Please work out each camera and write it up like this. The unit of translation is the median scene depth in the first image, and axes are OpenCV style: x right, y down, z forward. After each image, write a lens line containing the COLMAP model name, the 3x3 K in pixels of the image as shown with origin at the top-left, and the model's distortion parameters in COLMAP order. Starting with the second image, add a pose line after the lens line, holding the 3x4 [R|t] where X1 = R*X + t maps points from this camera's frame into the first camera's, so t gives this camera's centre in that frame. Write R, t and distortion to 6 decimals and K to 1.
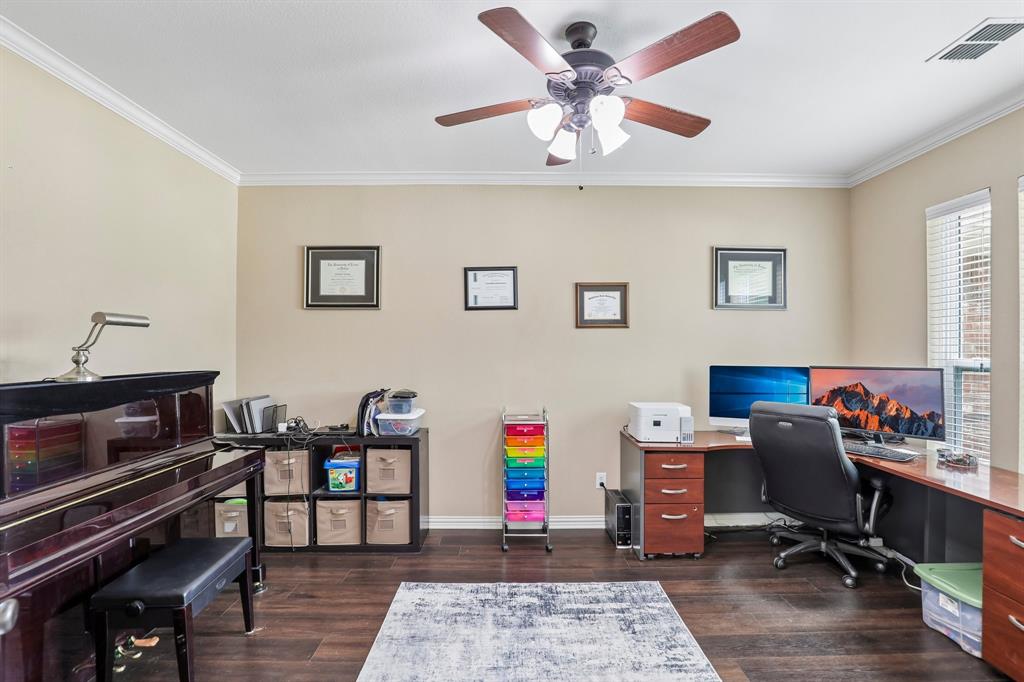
lens RADIAL K [[466.5, 0, 513.0], [0, 466.5, 346.8], [0, 0, 1]] dist [-0.034284, 0.004340]
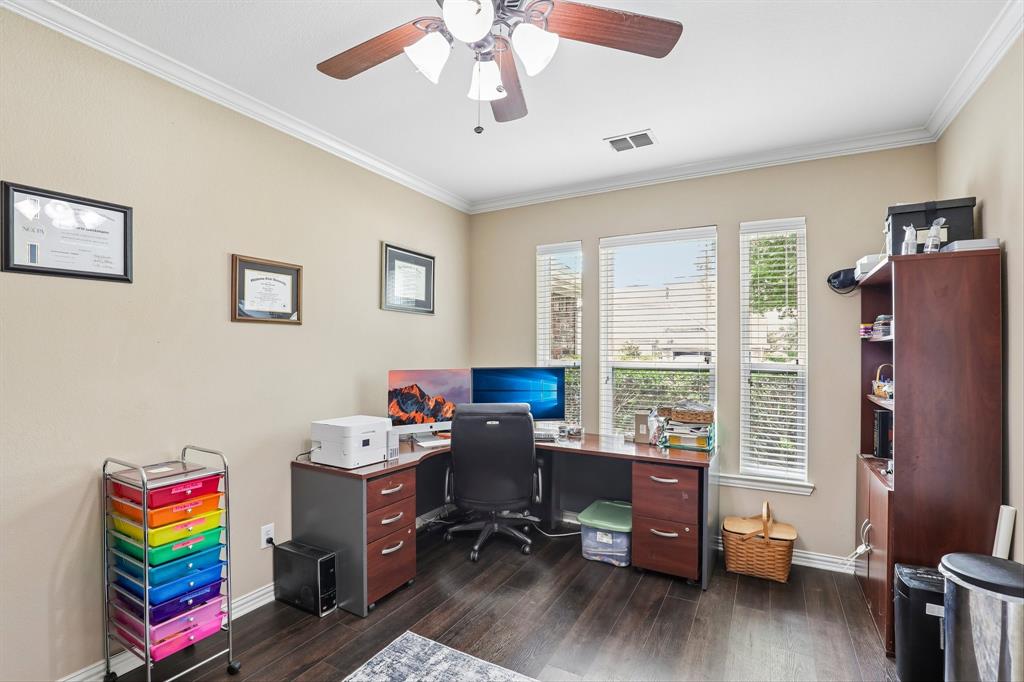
lens RADIAL K [[466.5, 0, 510.8], [0, 466.5, 345.6], [0, 0, 1]] dist [-0.034284, 0.004340]
pose [[0.496309, 0.011427, 0.868071, -0.245478], [-0.003143, 0.999930, -0.011366, 0.001188], [-0.868140, 0.002913, 0.496311, 0.323691]]
